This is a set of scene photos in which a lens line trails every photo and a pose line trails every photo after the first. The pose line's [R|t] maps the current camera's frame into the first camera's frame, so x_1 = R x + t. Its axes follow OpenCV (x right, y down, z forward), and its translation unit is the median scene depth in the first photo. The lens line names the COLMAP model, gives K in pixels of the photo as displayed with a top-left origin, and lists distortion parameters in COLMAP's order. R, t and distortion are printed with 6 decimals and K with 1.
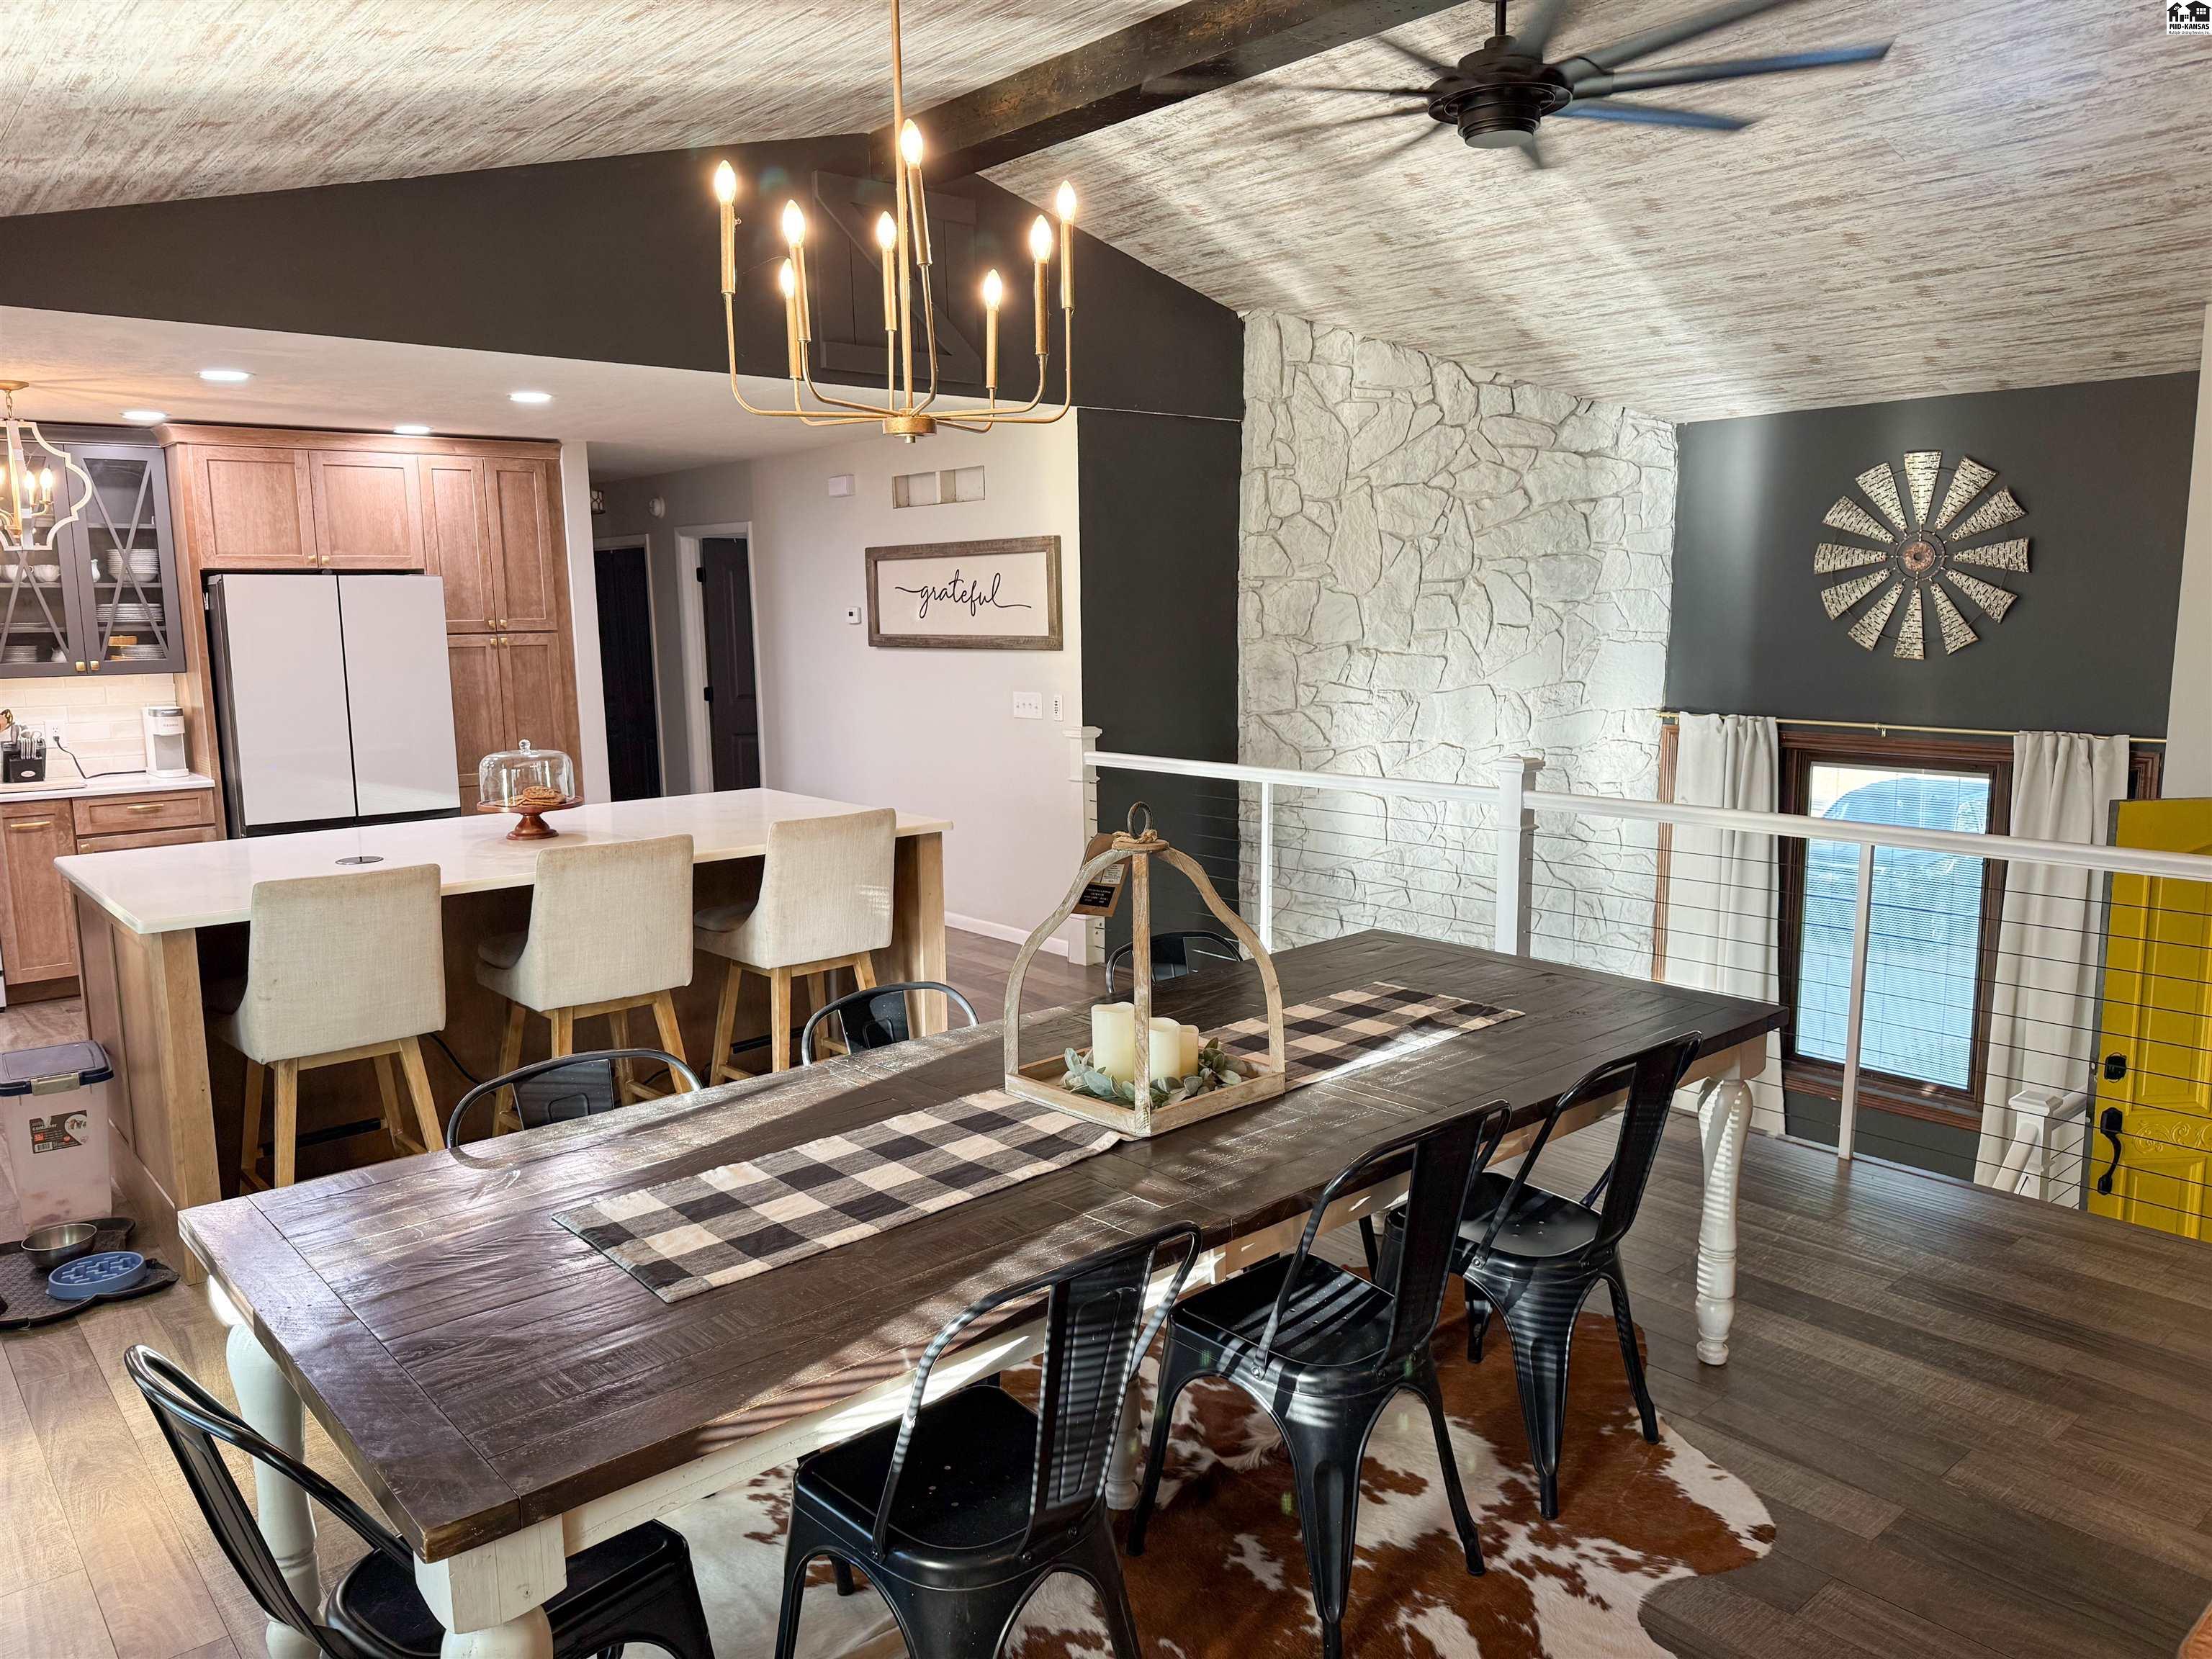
lens RADIAL K [[1546.4, 0, 1110.4], [0, 1546.4, 821.0], [0, 0, 1]] dist [0.081470, -0.136195]
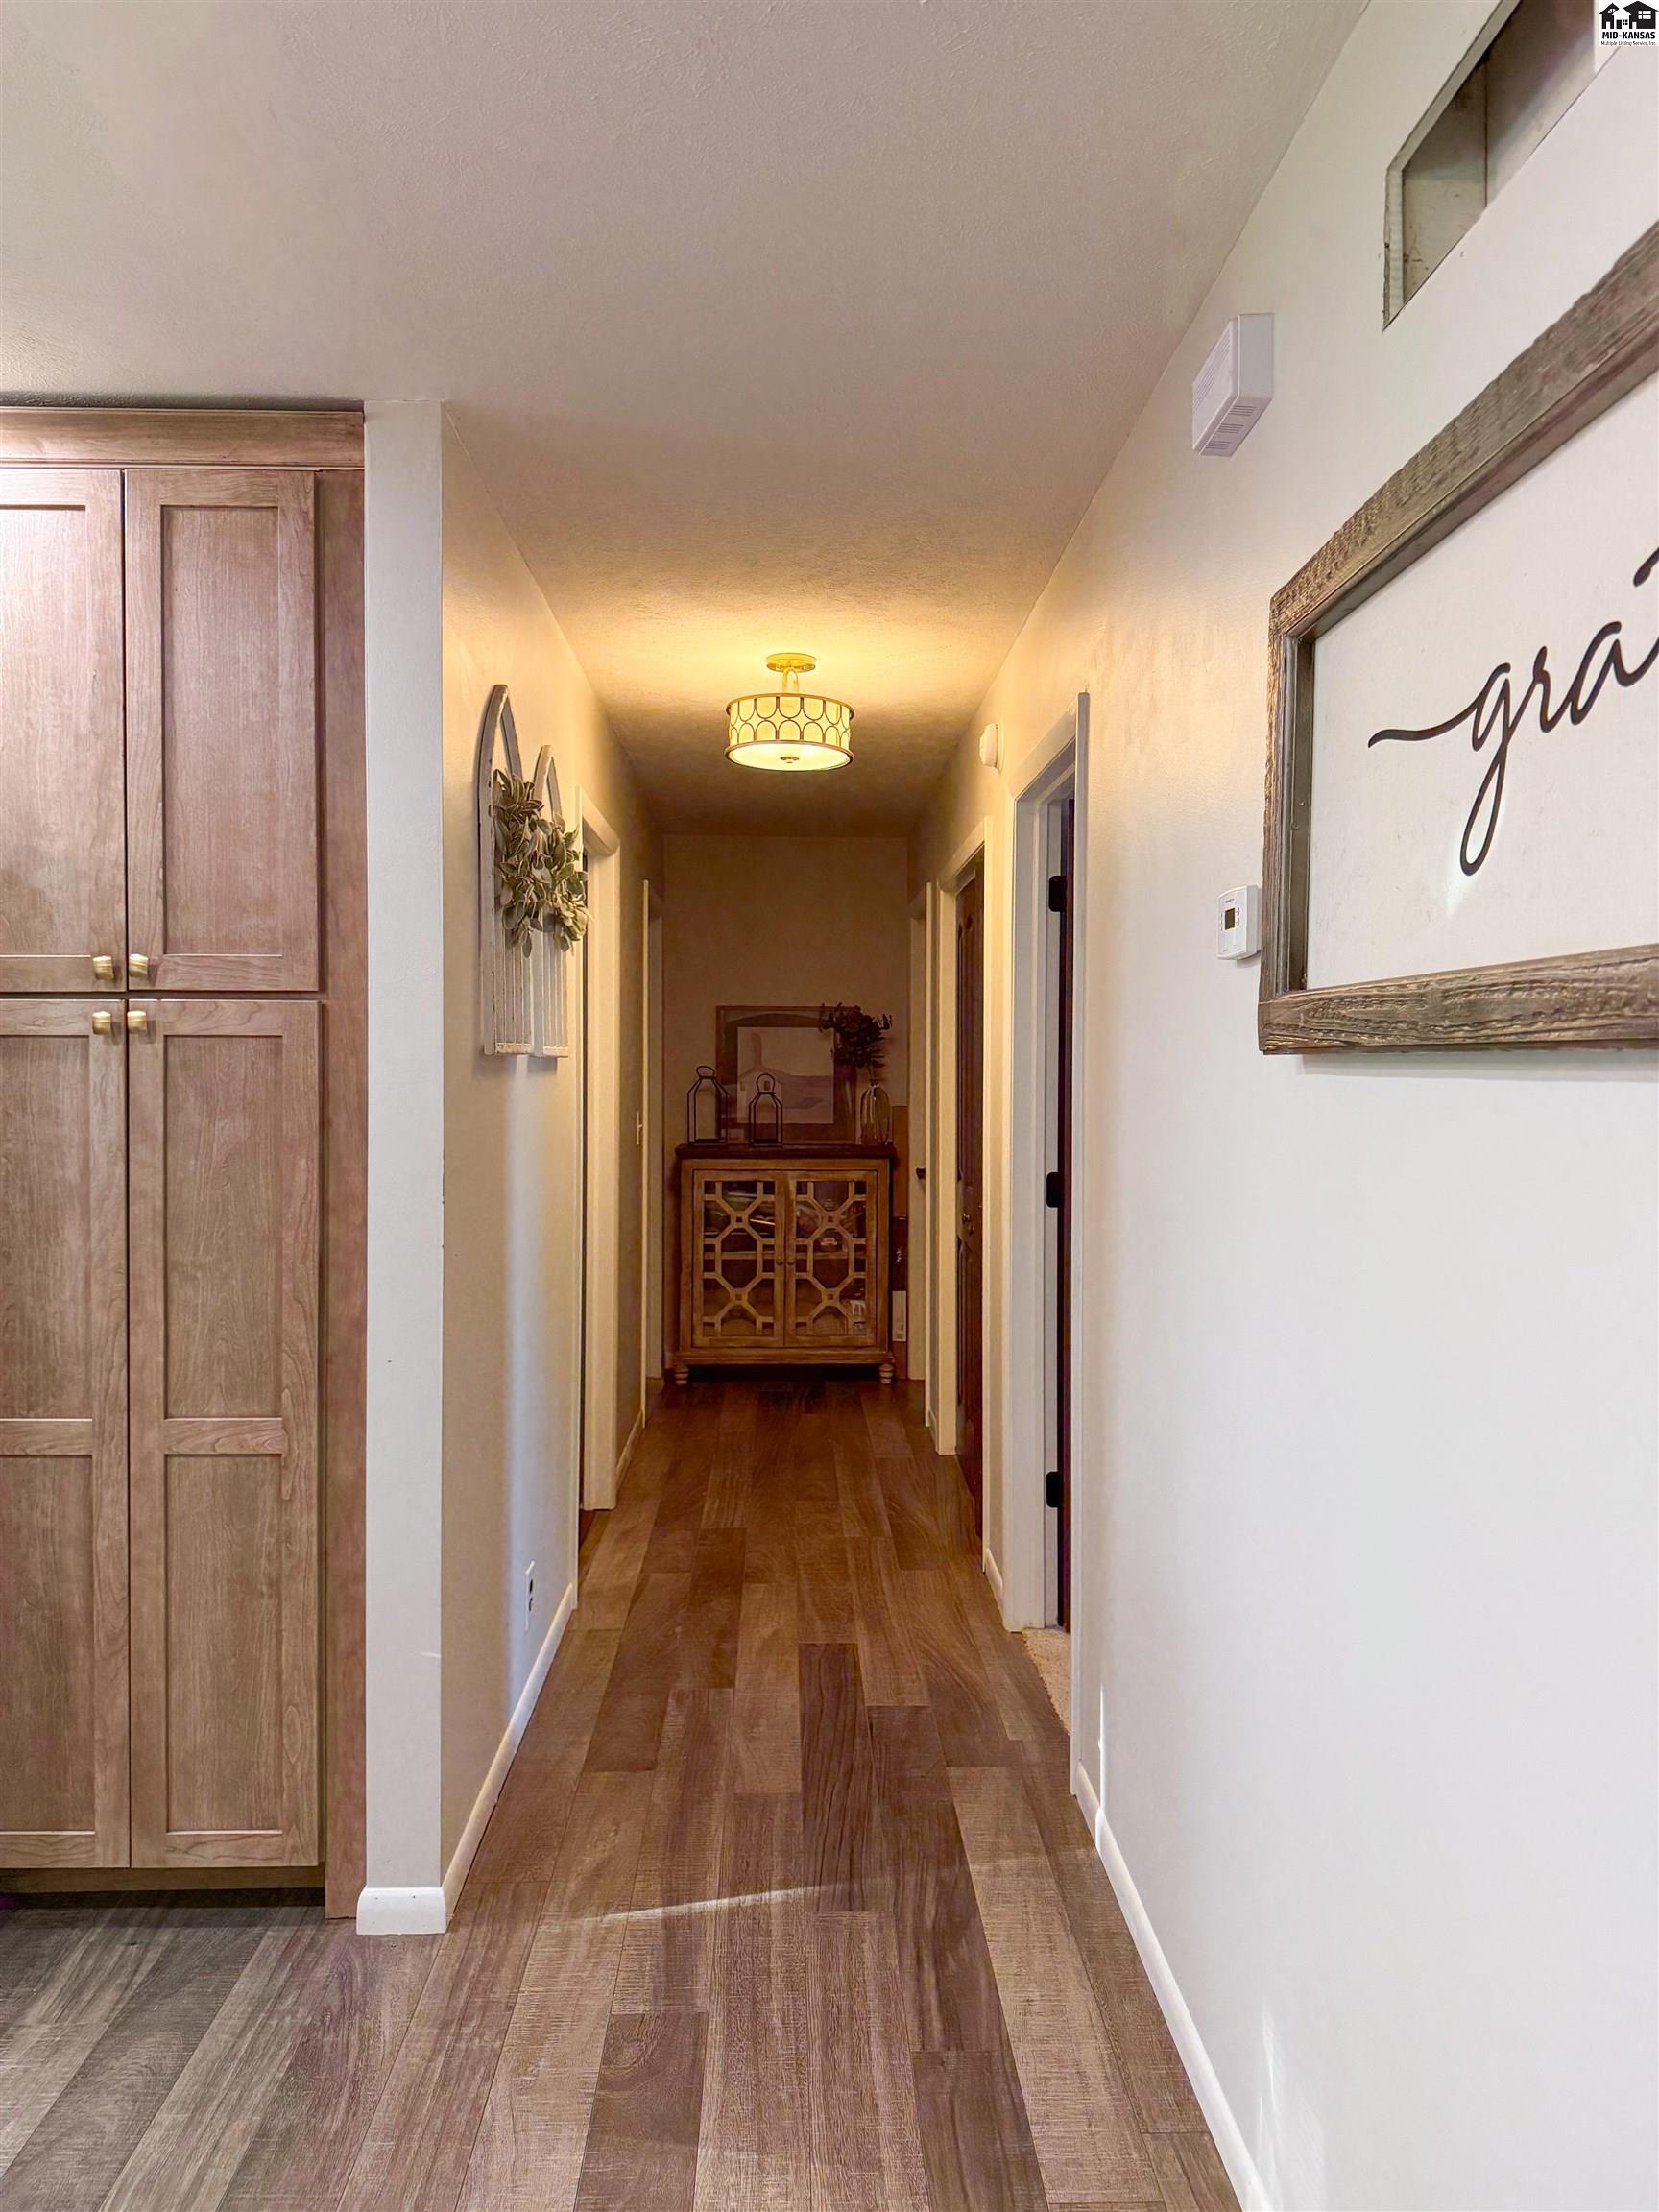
lens RADIAL K [[1546.4, 0, 832.2], [0, 1546.4, 1098.5], [0, 0, 1]] dist [0.081470, -0.136195]
pose [[0.767137, 0.028698, -0.640841, -0.069806], [-0.107966, 0.990524, -0.084885, -0.086865], [0.632332, 0.134307, 0.762966, 0.842431]]
